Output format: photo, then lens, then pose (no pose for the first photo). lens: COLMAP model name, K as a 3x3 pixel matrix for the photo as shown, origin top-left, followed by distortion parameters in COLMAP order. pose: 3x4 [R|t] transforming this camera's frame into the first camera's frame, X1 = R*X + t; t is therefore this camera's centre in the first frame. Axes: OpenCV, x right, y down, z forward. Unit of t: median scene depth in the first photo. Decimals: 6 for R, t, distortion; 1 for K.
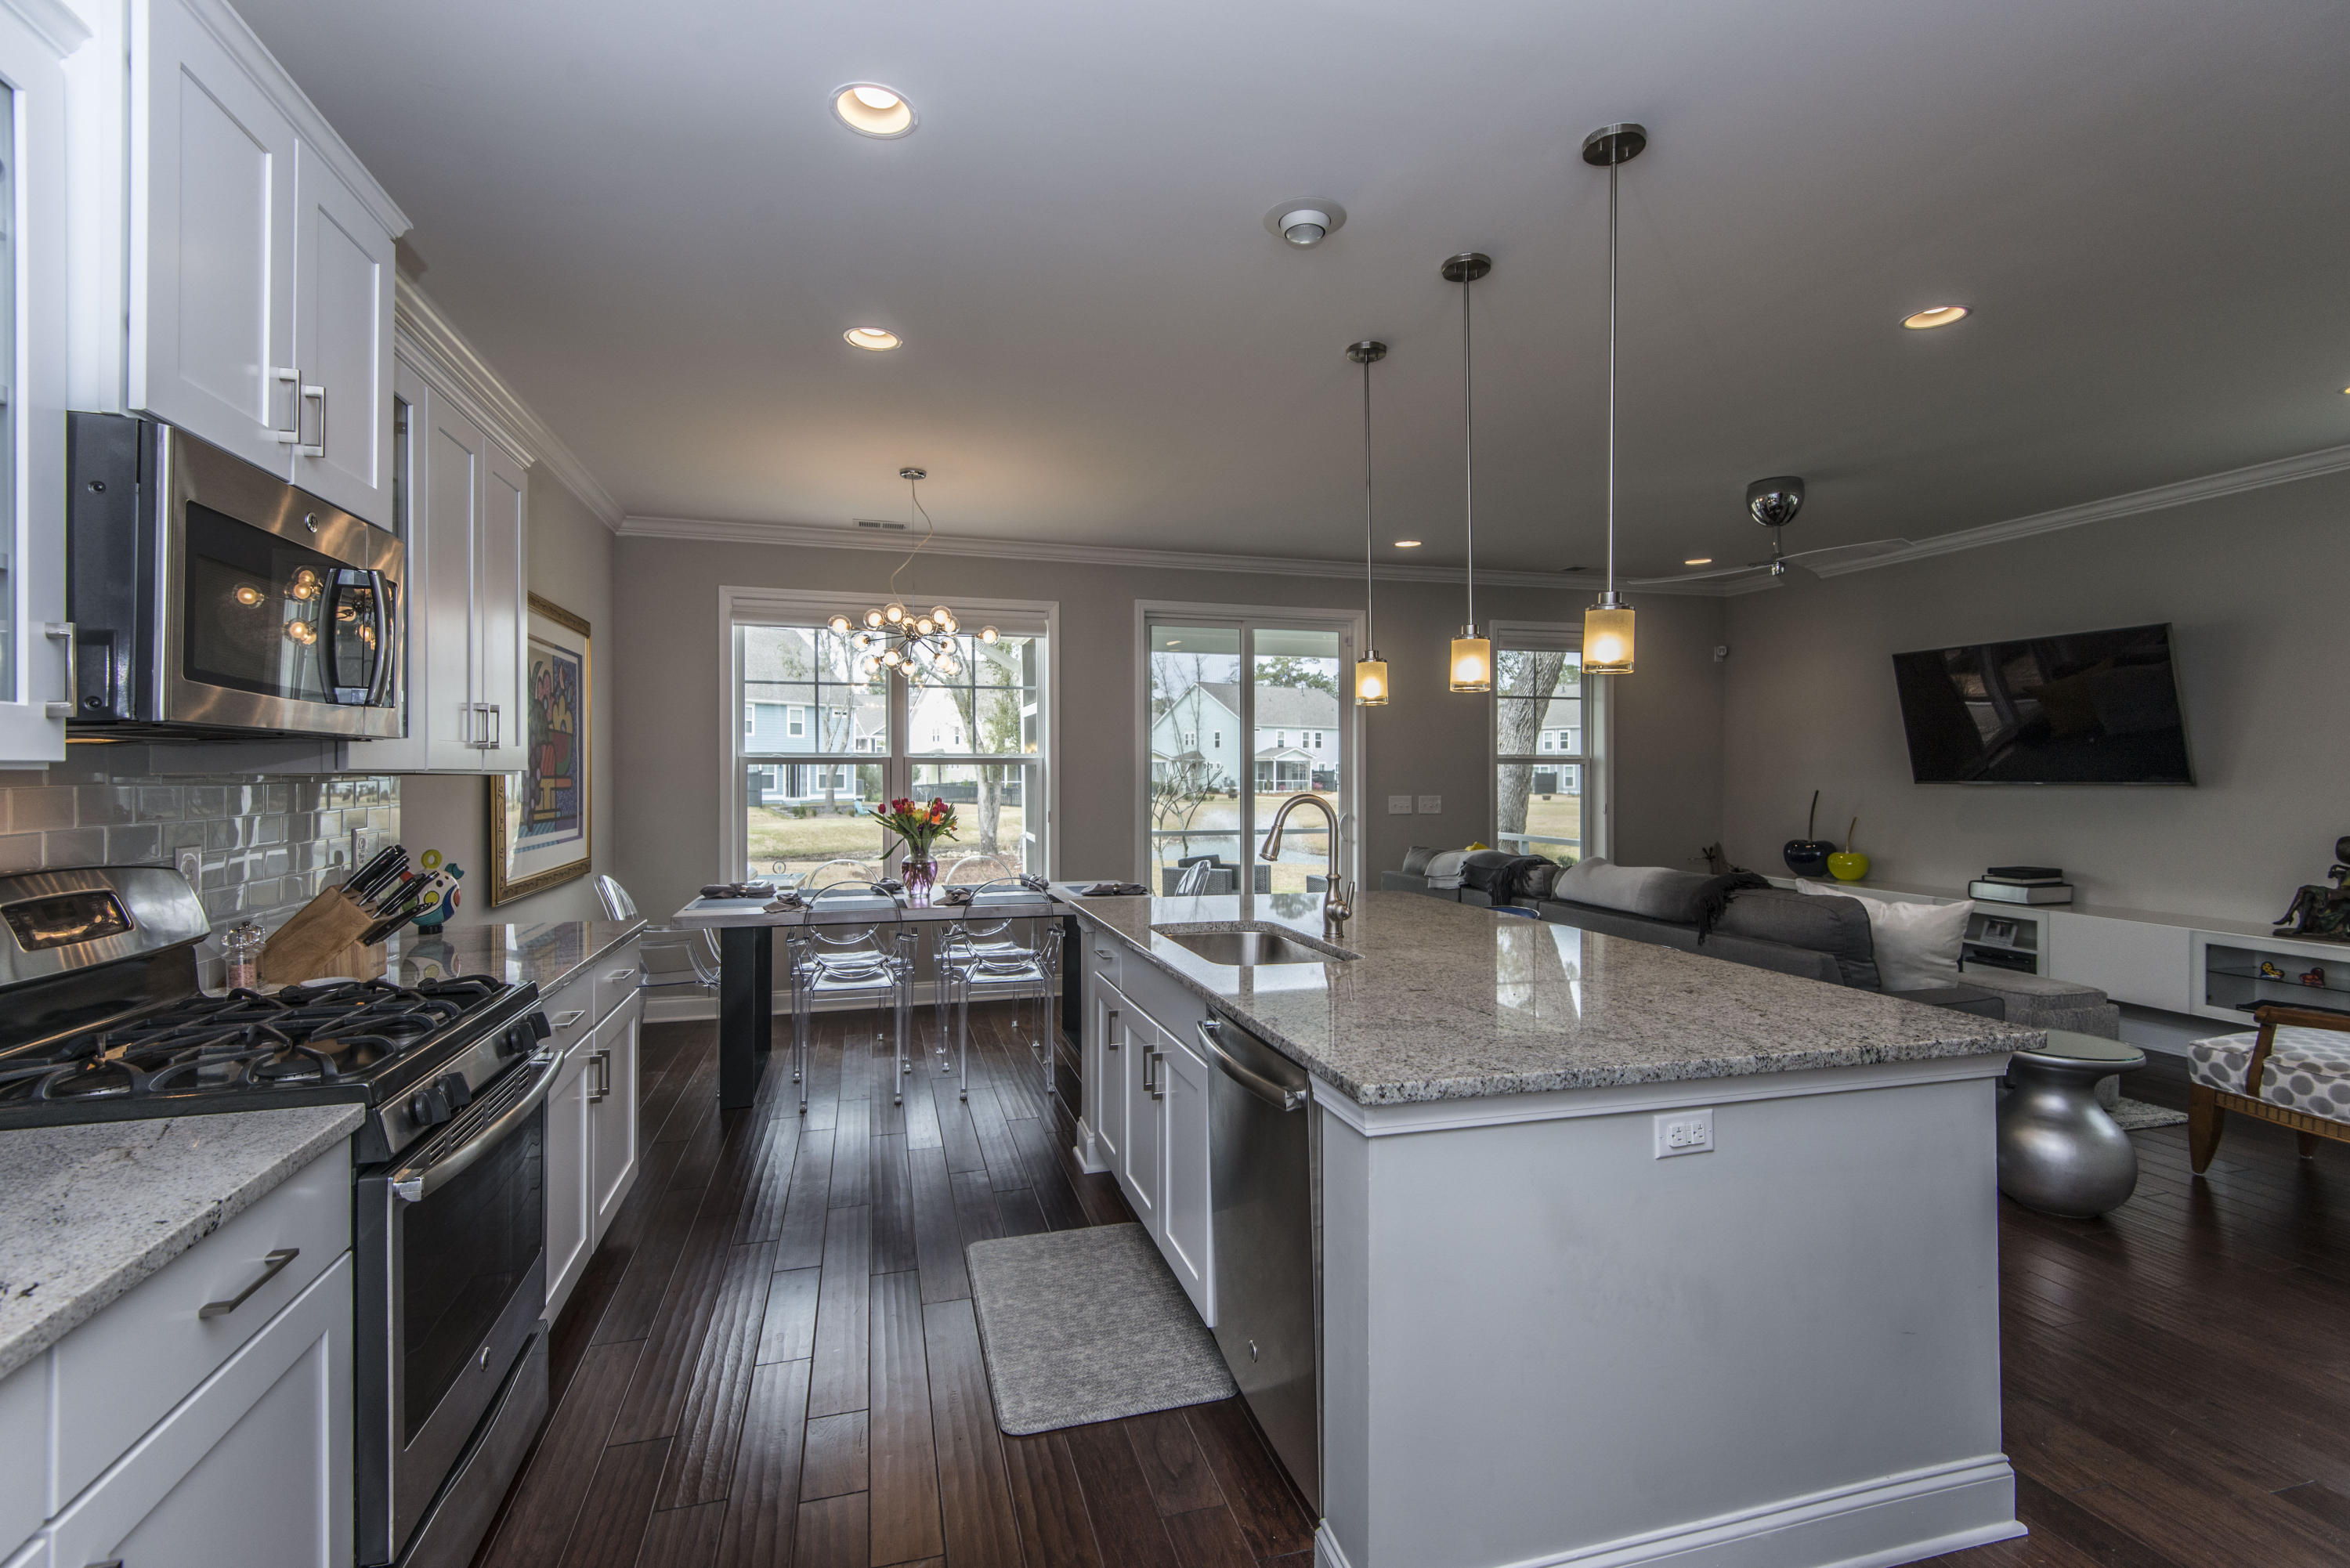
lens RADIAL K [[1056.4, 0, 1189.4], [0, 1056.4, 773.2], [0, 0, 1]] dist [0.017831, -0.012204]
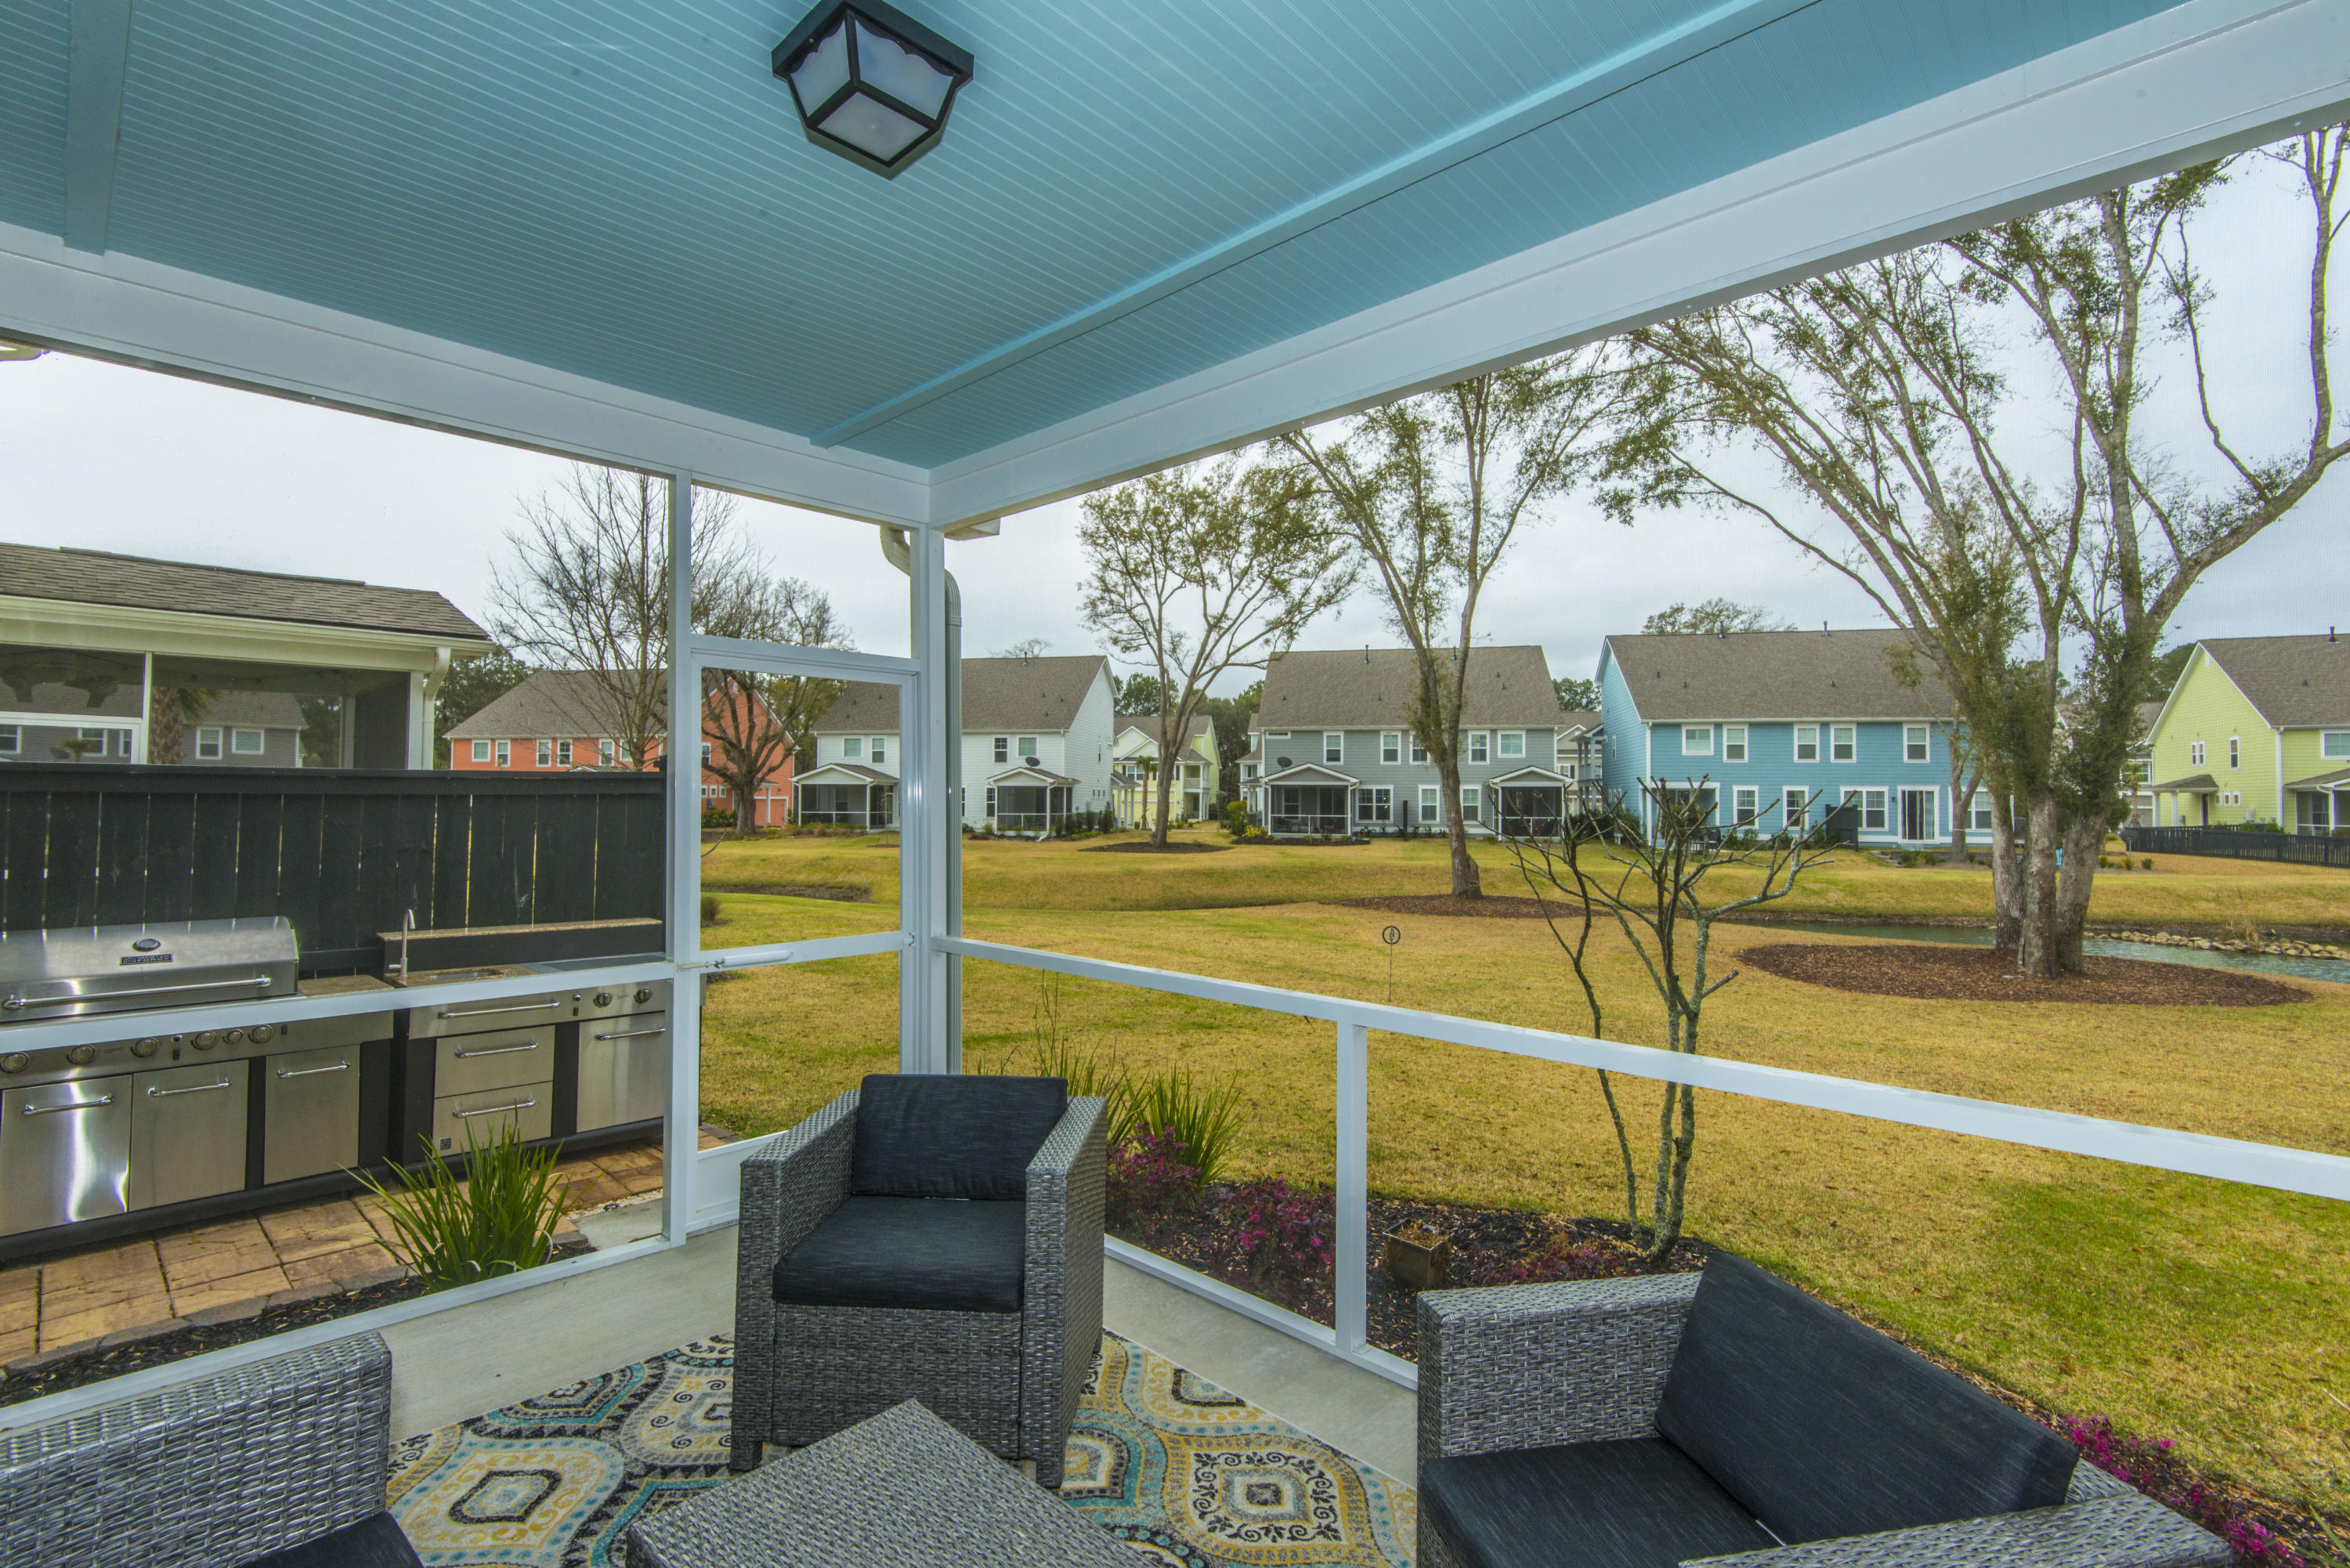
lens RADIAL K [[1056.4, 0, 1162.9], [0, 1056.4, 769.5], [0, 0, 1]] dist [0.017831, -0.012204]
pose [[0.485082, -0.023326, -0.874158, 0.574695], [-0.007644, 0.999493, -0.030912, -0.005752], [0.874435, 0.021677, 0.484658, 1.627703]]
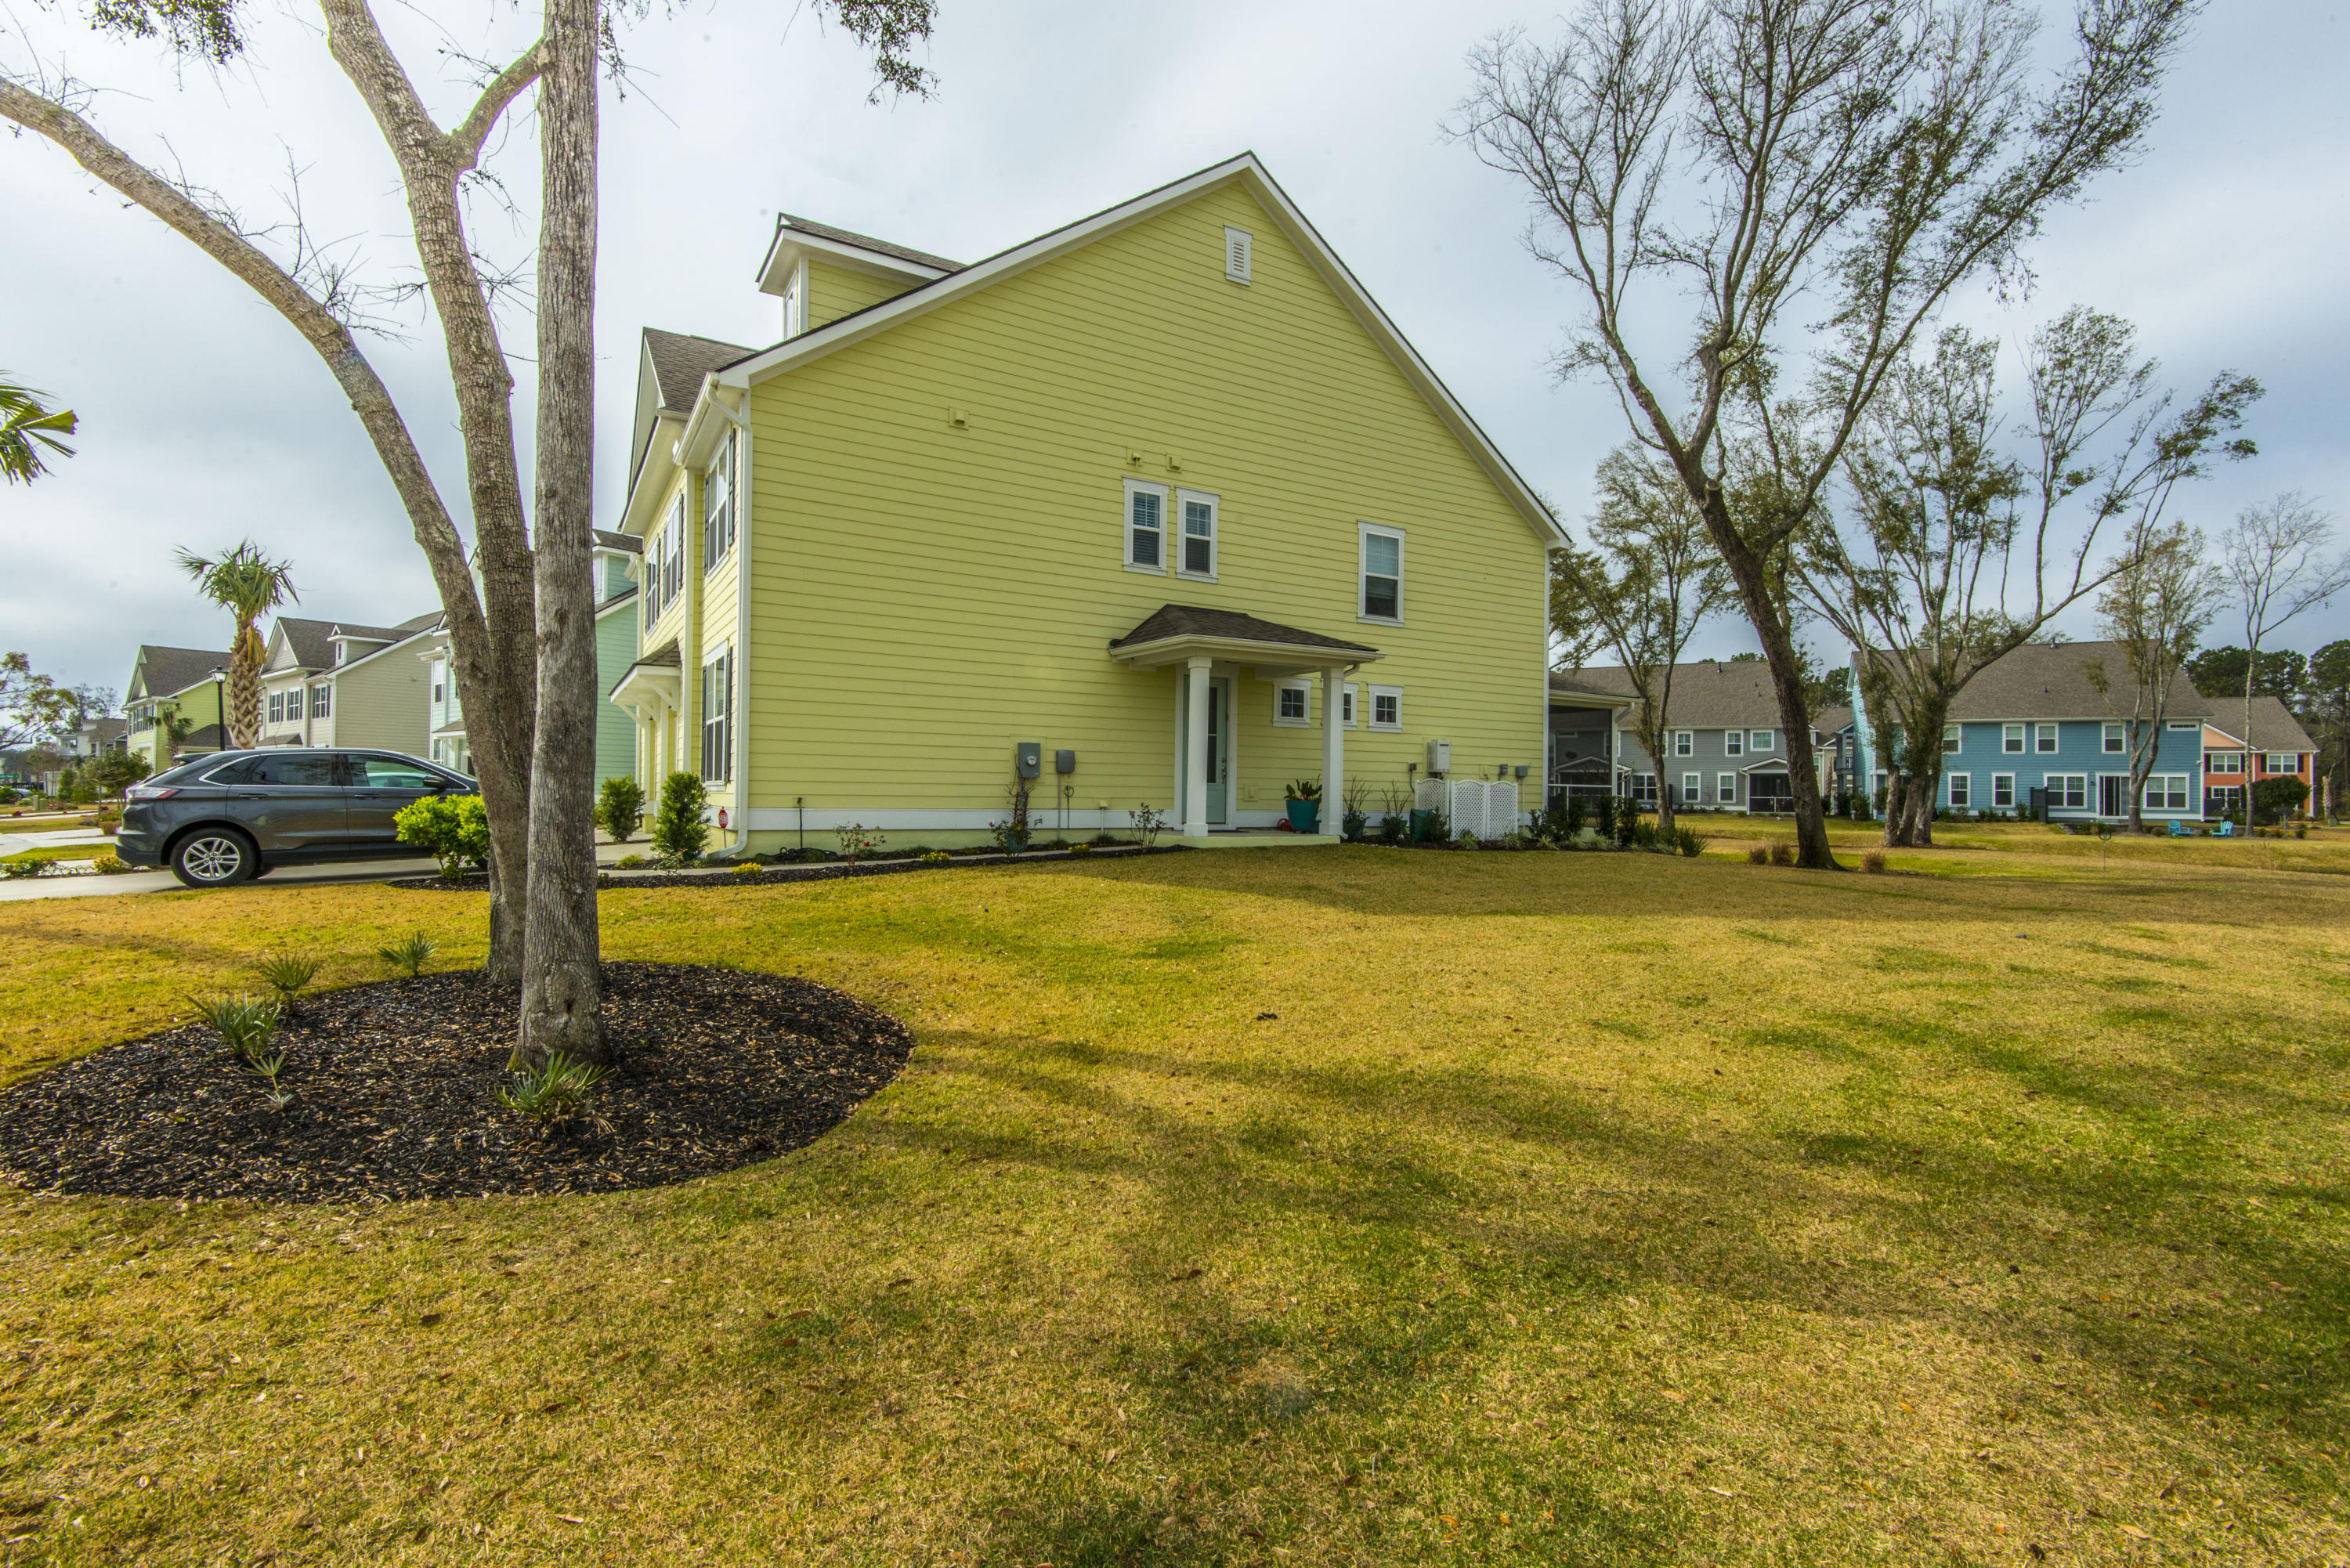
lens RADIAL K [[1056.4, 0, 1169.7], [0, 1056.4, 787.4], [0, 0, 1]] dist [0.017831, -0.012204]
pose [[0.234930, -0.001777, -0.972011, 4.710221], [-0.013720, 0.999893, -0.005144, 0.171491], [0.971915, 0.014544, 0.234880, -0.953670]]
